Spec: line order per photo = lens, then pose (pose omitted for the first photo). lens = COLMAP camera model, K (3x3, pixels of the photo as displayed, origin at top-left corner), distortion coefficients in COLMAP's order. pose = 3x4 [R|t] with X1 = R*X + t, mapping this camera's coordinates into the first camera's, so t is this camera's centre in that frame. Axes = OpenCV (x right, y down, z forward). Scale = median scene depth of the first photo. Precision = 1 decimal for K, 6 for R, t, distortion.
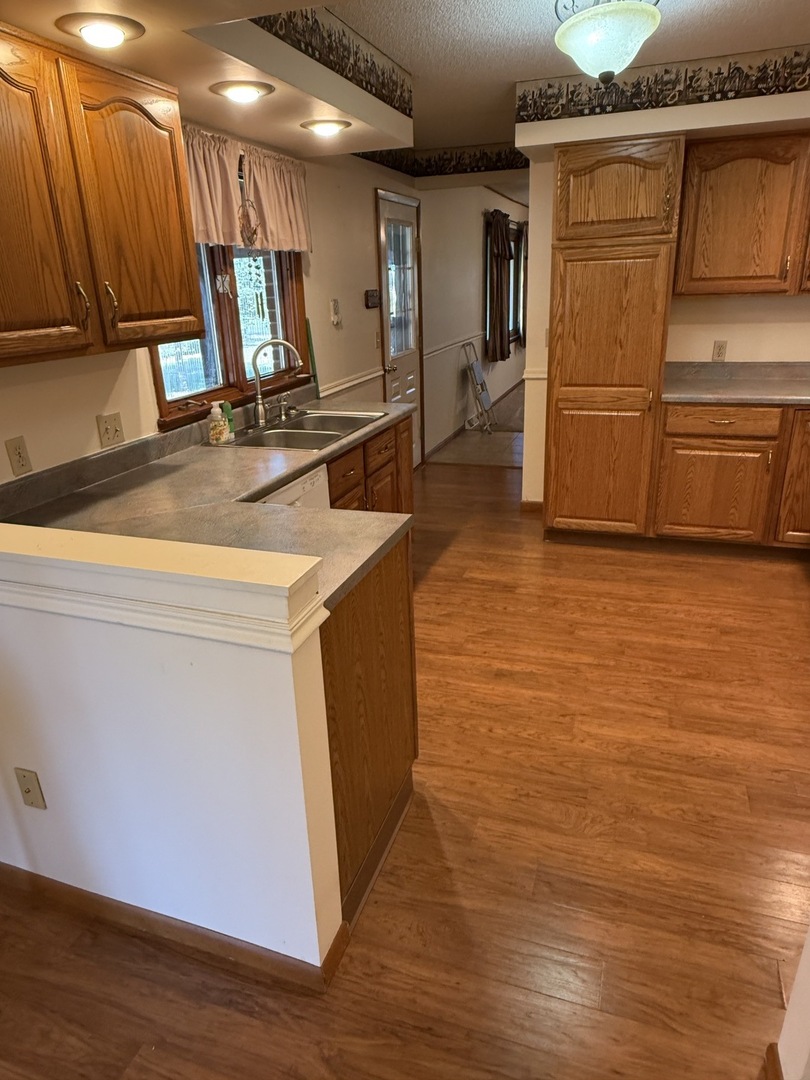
lens RADIAL K [[686.9, 0, 405.0], [0, 686.9, 540.0], [0, 0, 1]] dist [-0.000408, -0.000338]
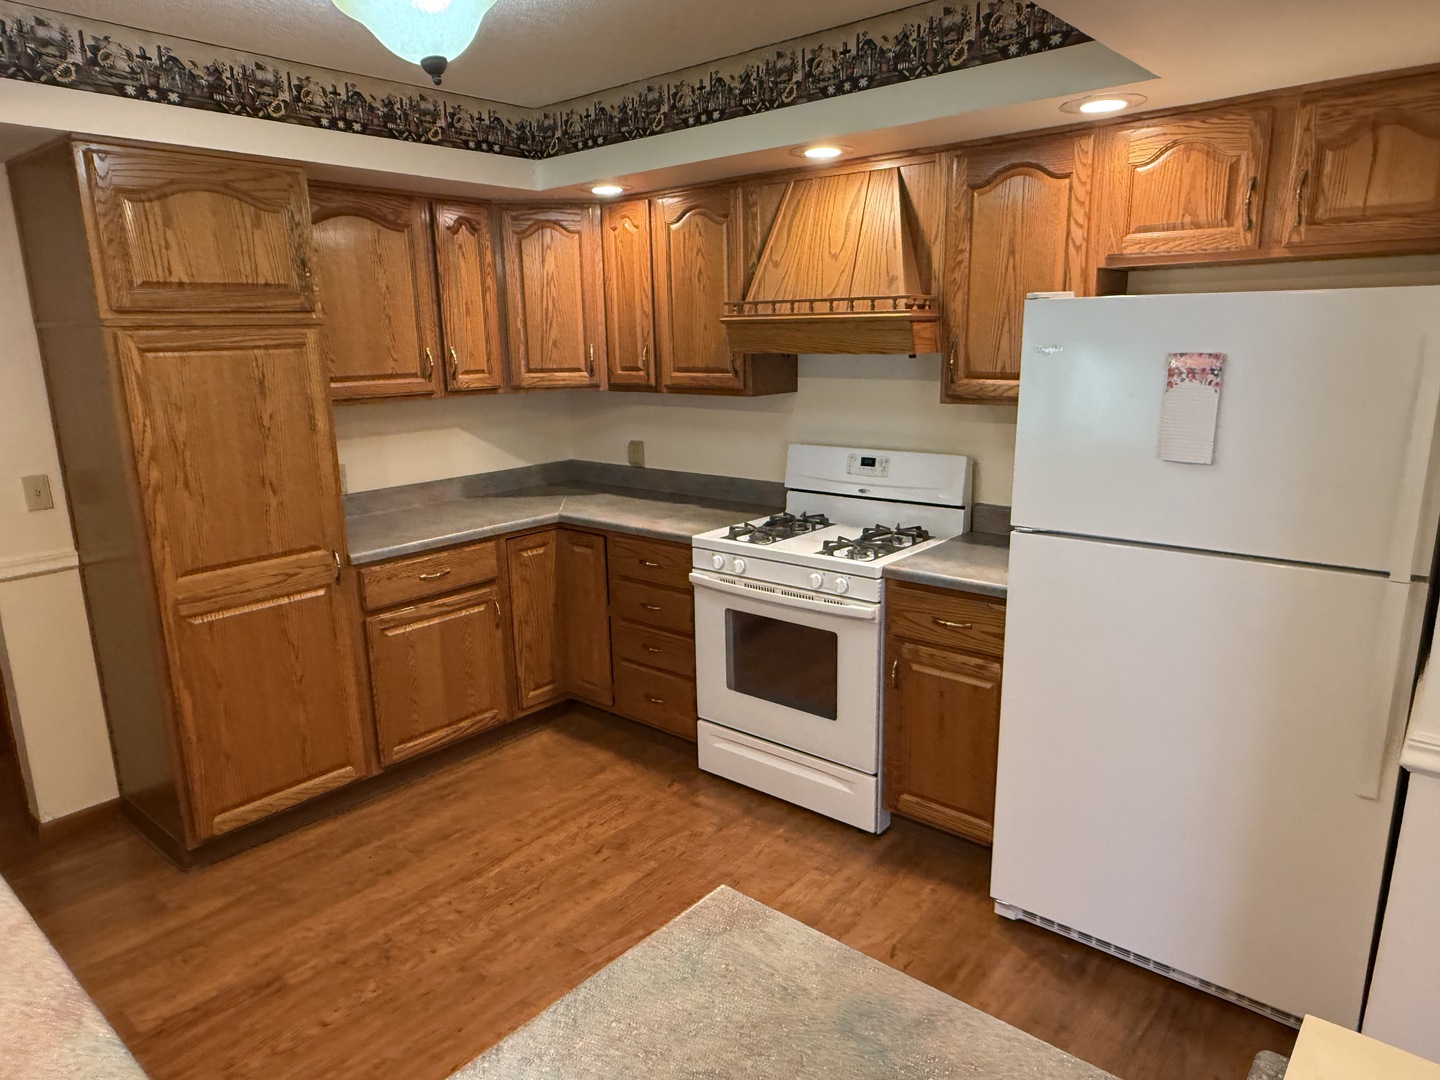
lens RADIAL K [[915.9, 0, 716.5], [0, 915.9, 546.0], [0, 0, 1]] dist [-0.000408, -0.000338]
pose [[0.364945, -0.179902, 0.913482, -0.271128], [0.335263, 0.940725, 0.051327, -0.151611], [-0.868570, 0.287526, 0.403628, 0.372743]]
